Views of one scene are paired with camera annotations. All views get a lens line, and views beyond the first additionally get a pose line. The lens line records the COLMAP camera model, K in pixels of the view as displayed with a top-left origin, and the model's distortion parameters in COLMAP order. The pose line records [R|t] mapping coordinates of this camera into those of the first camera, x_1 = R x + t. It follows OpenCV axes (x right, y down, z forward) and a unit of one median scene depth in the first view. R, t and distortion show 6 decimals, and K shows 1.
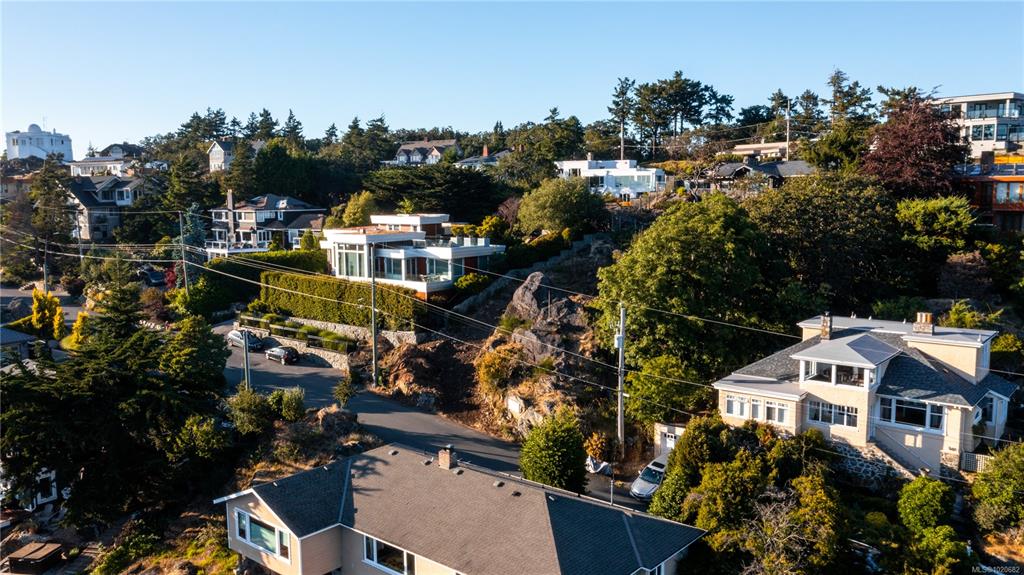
lens RADIAL K [[808.1, 0, 510.0], [0, 808.1, 296.1], [0, 0, 1]] dist [-0.012326, -0.001490]
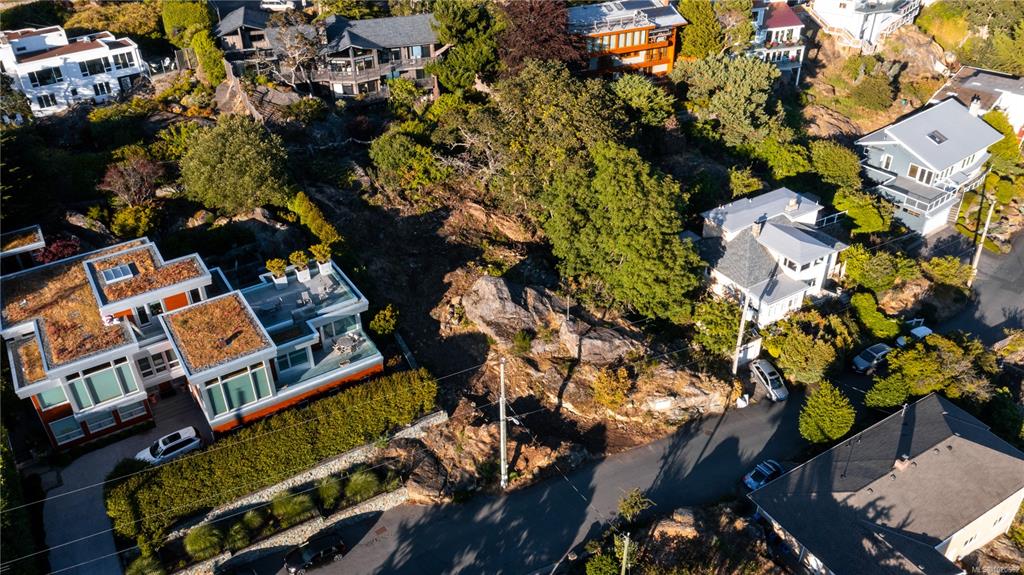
lens RADIAL K [[808.1, 0, 510.0], [0, 808.1, 296.1], [0, 0, 1]] dist [-0.012326, -0.001490]
pose [[0.330382, -0.530528, 0.780633, -0.628367], [0.139943, 0.845468, 0.515364, -0.440046], [-0.933415, -0.061022, 0.353571, 0.573029]]
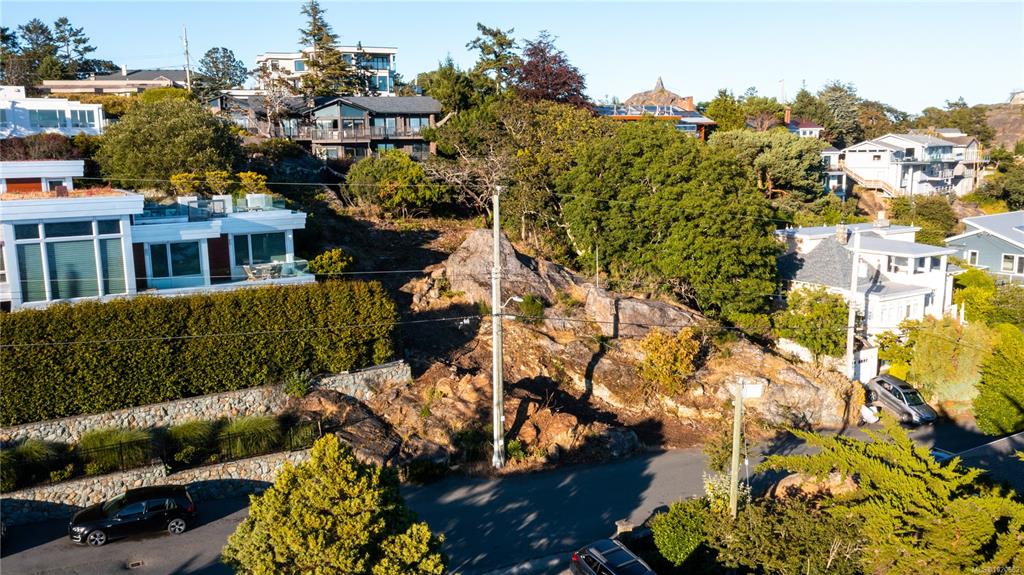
lens RADIAL K [[808.1, 0, 510.0], [0, 808.1, 296.1], [0, 0, 1]] dist [-0.012326, -0.001490]
pose [[0.349005, -0.161534, 0.923094, -0.523263], [0.133640, 0.983543, 0.121585, -0.047851], [-0.927543, 0.080928, 0.364848, 0.659935]]
